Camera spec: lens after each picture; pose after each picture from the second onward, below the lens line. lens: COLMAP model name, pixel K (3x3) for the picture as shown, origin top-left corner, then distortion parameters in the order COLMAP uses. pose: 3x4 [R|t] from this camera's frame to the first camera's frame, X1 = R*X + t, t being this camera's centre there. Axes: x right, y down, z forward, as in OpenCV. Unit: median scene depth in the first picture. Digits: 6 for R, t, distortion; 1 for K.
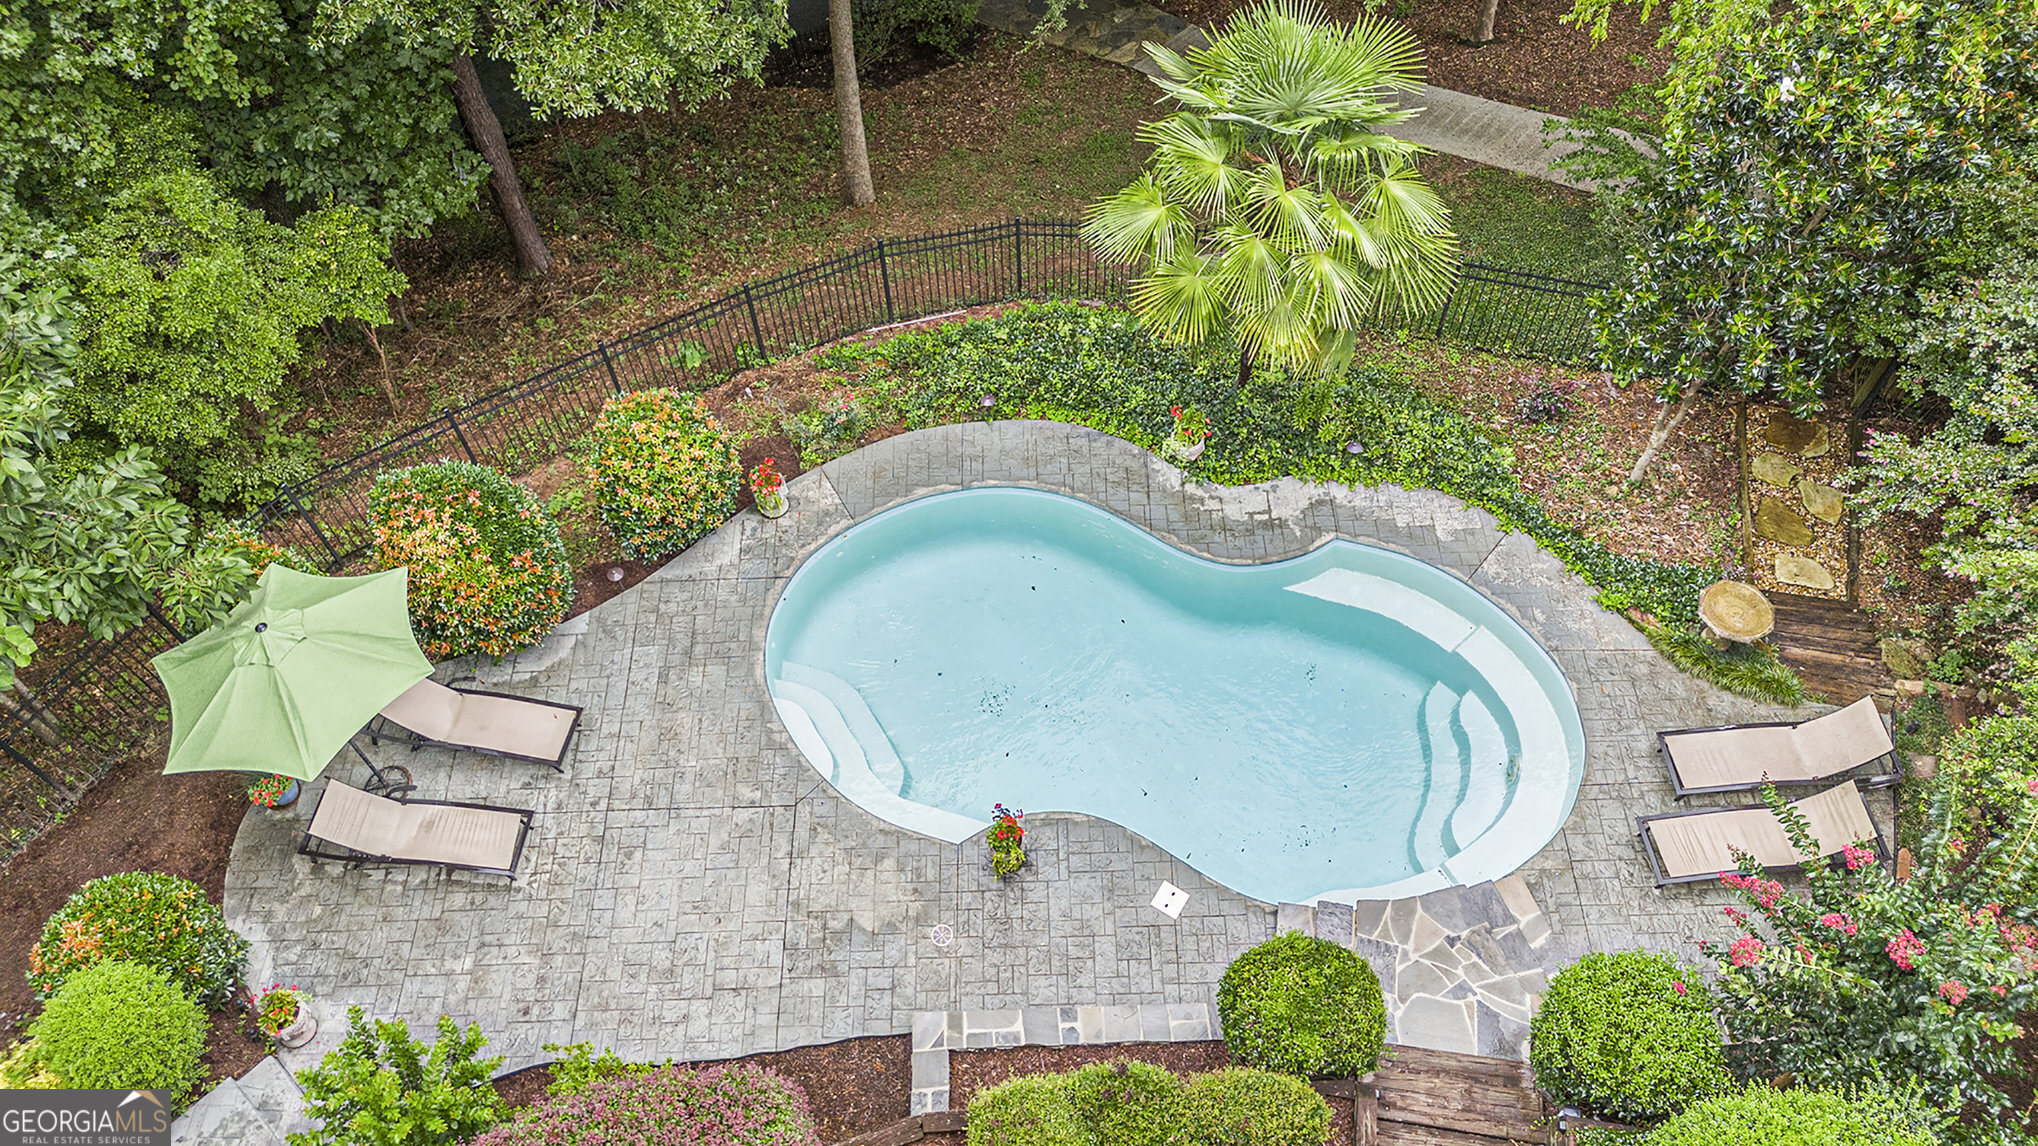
lens RADIAL K [[1471.3, 0, 1019.0], [0, 1471.3, 573.0], [0, 0, 1]] dist [0.057538, -0.082296]
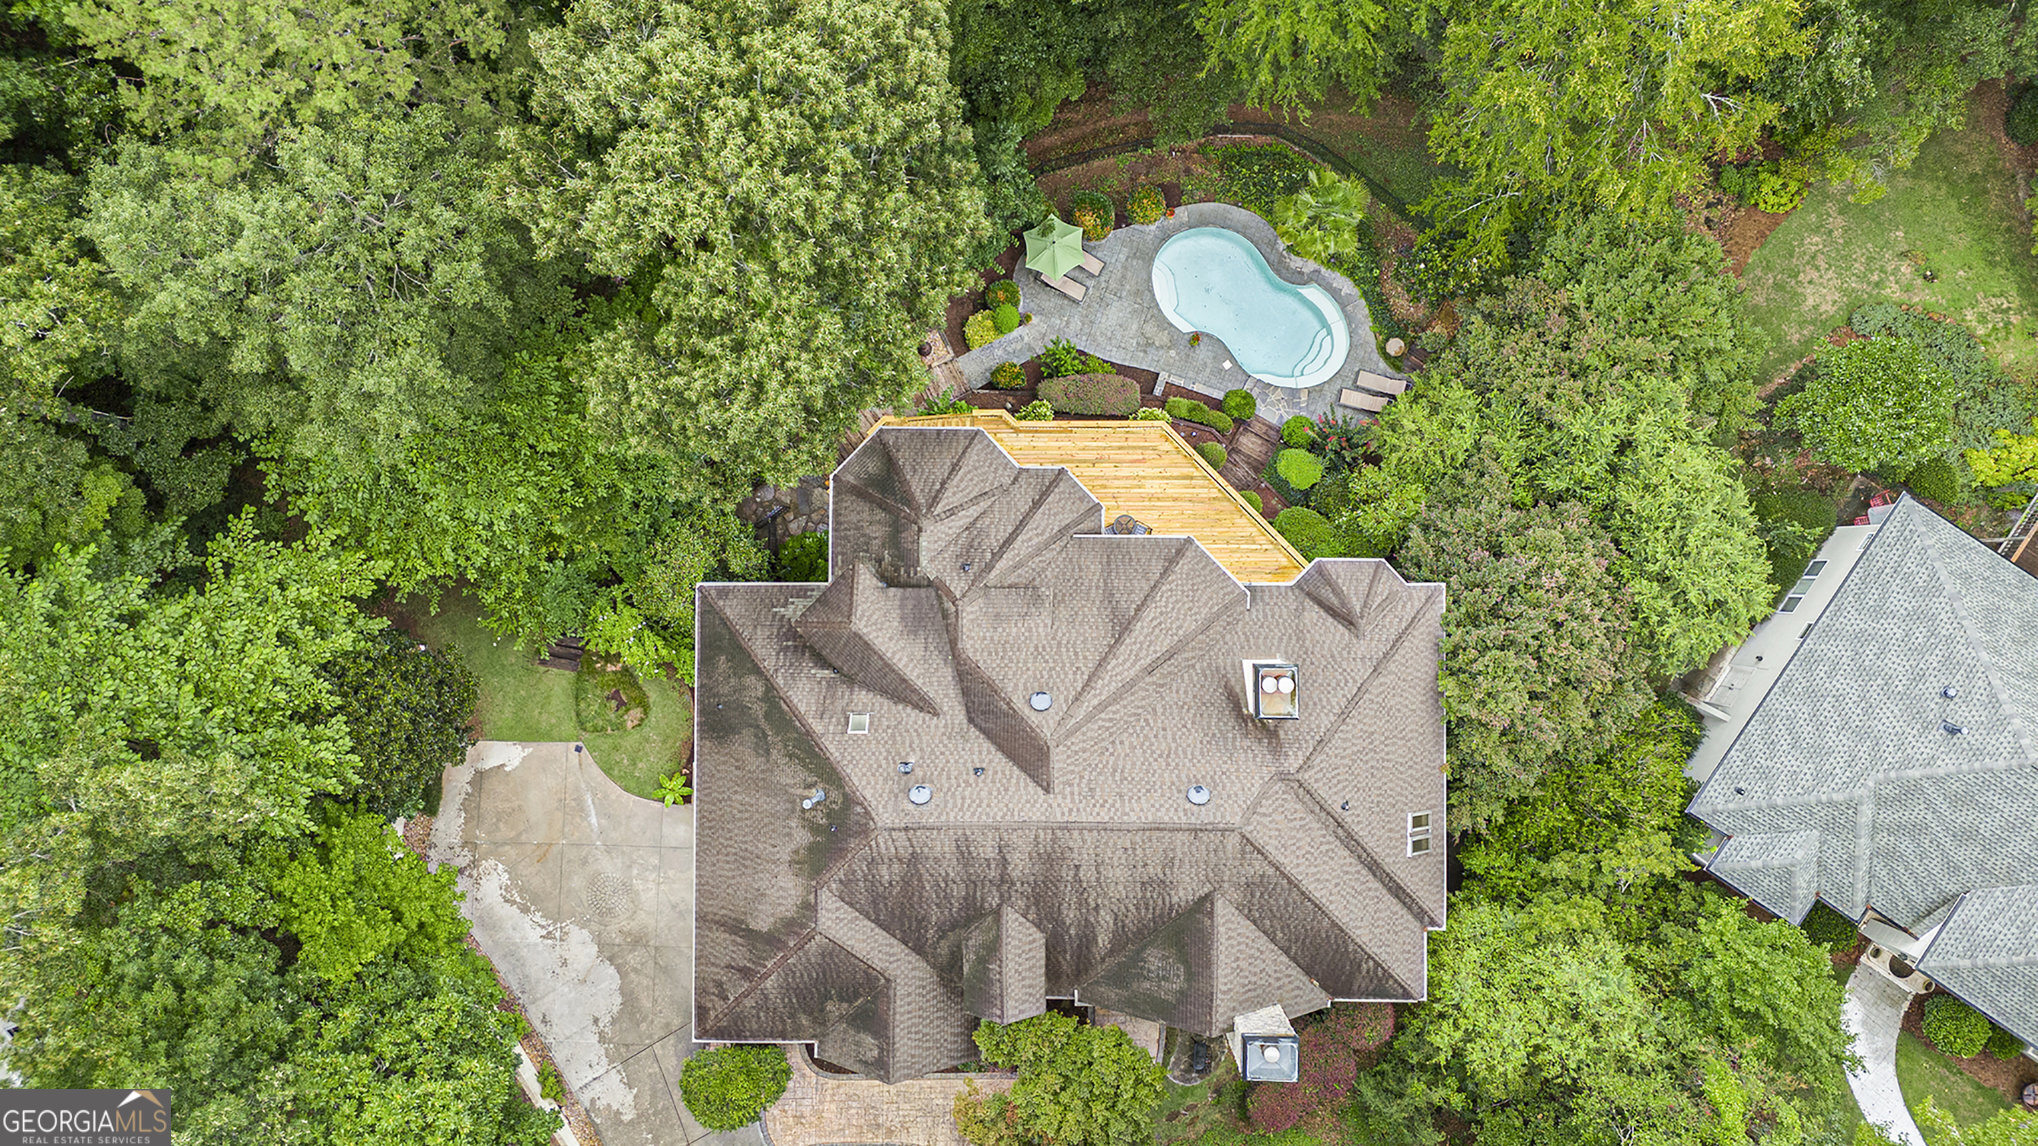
lens RADIAL K [[1471.3, 0, 1019.0], [0, 1471.3, 573.0], [0, 0, 1]] dist [0.057538, -0.082296]
pose [[0.934678, 0.355417, -0.007420, -0.204534], [-0.294859, 0.786744, 0.542303, -1.381842], [0.198582, -0.504691, 0.840150, -2.875932]]
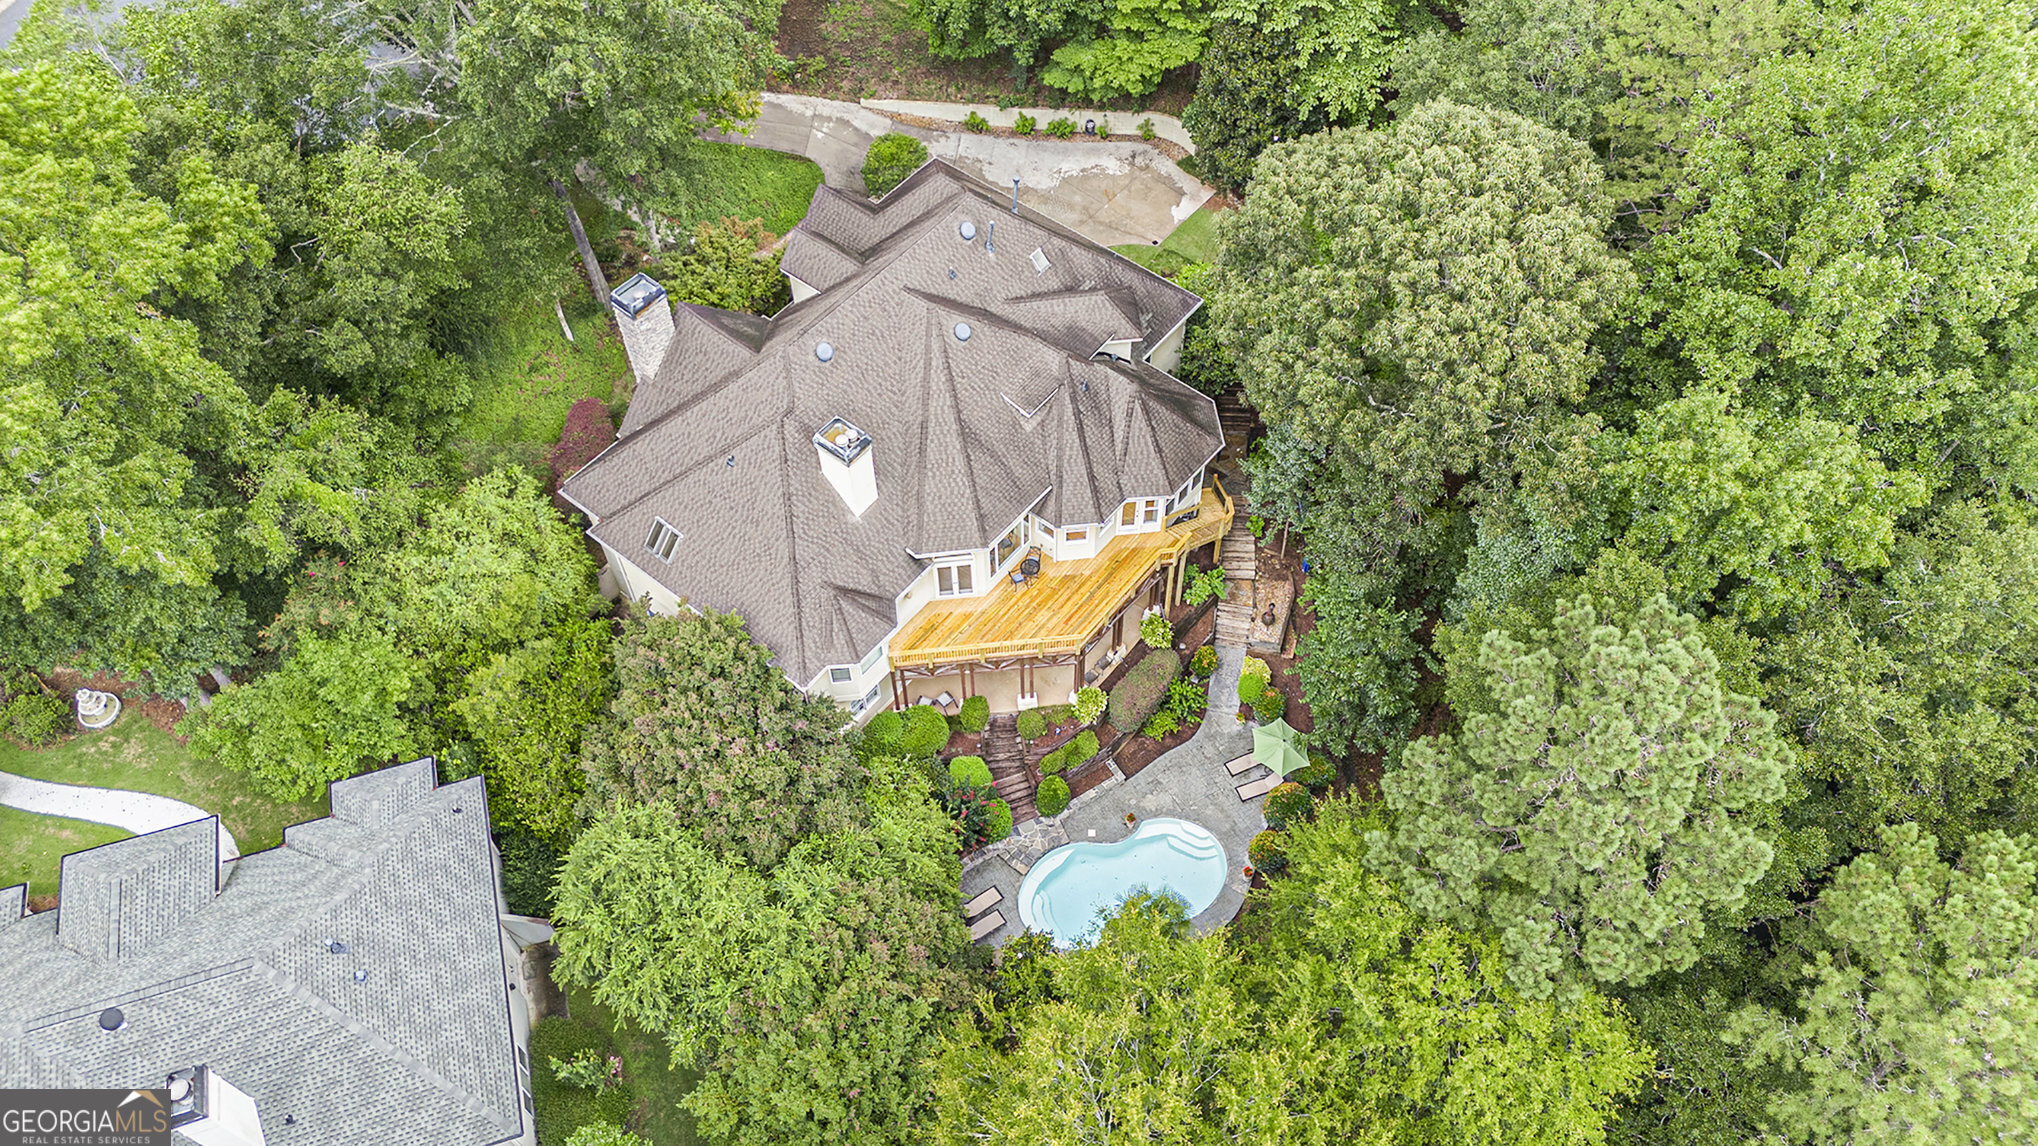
lens RADIAL K [[1471.3, 0, 1019.0], [0, 1471.3, 573.0], [0, 0, 1]] dist [0.057538, -0.082296]
pose [[-0.865002, 0.412647, -0.285471, 1.173518], [-0.412213, -0.260009, 0.873199, -3.164048], [0.286097, 0.872994, 0.395007, -1.383035]]
